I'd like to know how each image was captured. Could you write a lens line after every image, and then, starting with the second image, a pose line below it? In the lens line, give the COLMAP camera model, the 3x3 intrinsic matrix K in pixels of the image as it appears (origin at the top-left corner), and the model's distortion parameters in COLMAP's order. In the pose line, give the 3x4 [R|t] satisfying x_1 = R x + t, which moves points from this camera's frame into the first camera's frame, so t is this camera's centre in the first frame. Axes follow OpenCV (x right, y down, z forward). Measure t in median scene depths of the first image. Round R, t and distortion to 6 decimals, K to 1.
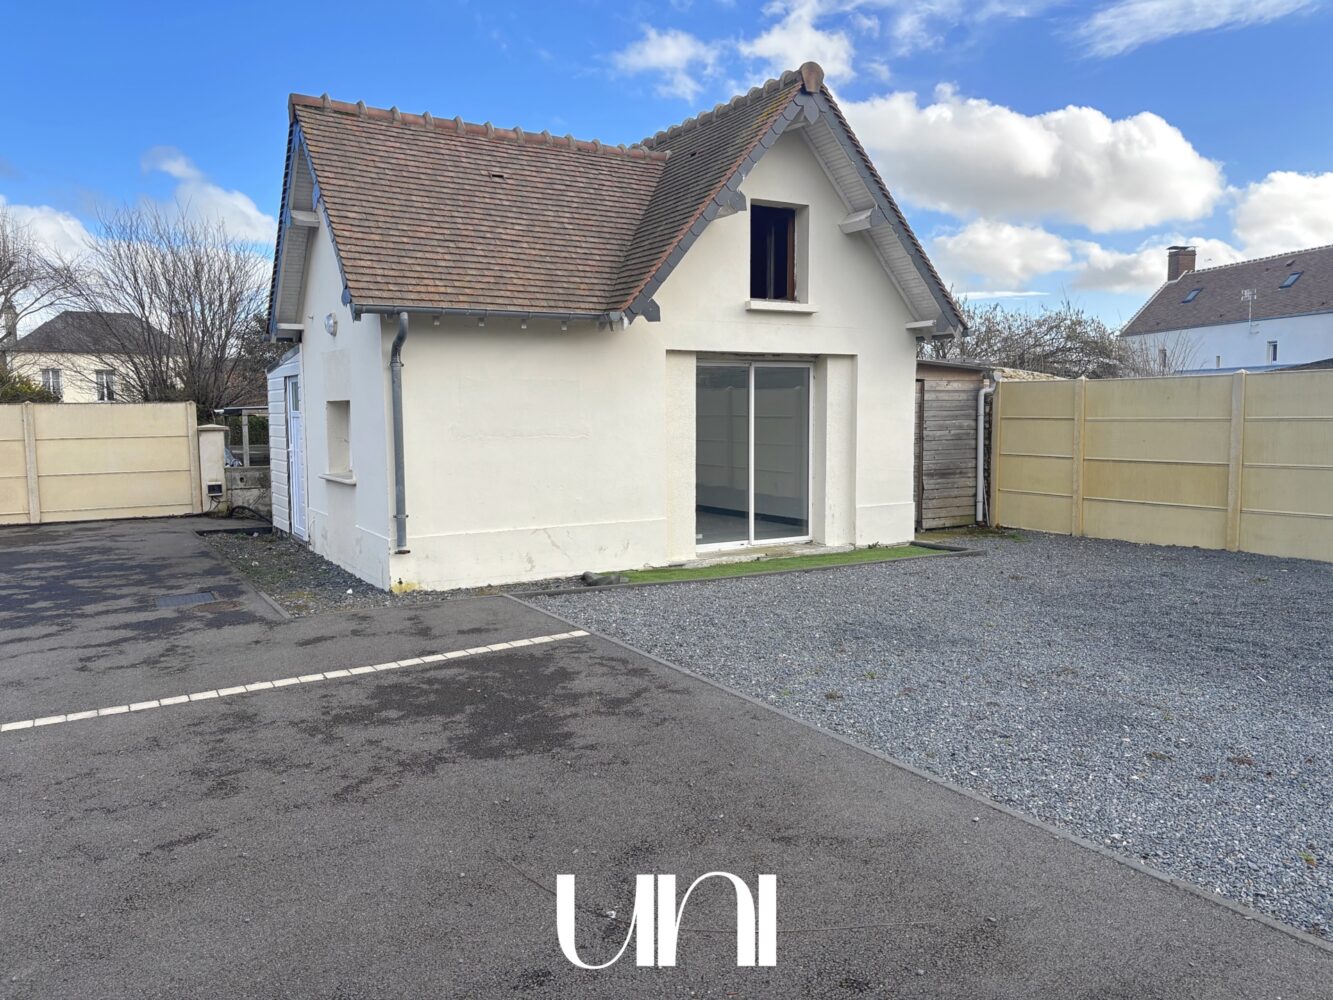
lens RADIAL K [[1020.1, 0, 676.2], [0, 1020.1, 497.1], [0, 0, 1]] dist [0.061135, -0.012088]
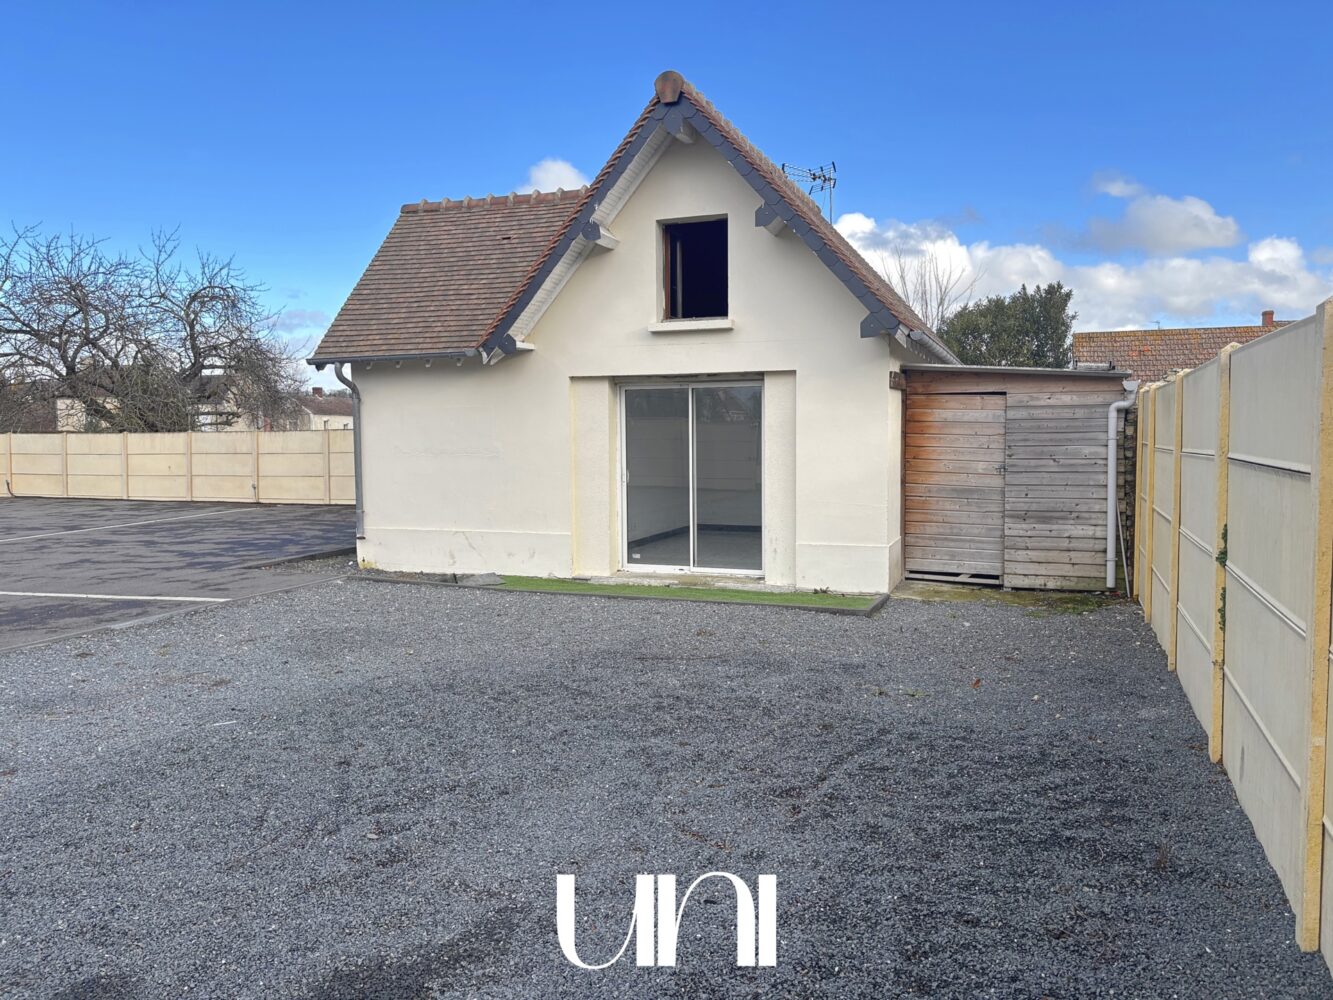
lens RADIAL K [[1017.3, 0, 682.6], [0, 1017.3, 502.6], [0, 0, 1]] dist [0.126093, -0.137149]
pose [[0.605644, 0.057936, -0.793624, 0.848948], [-0.064121, 0.997656, 0.023898, -0.041909], [0.793148, 0.036414, 0.607939, 0.408657]]
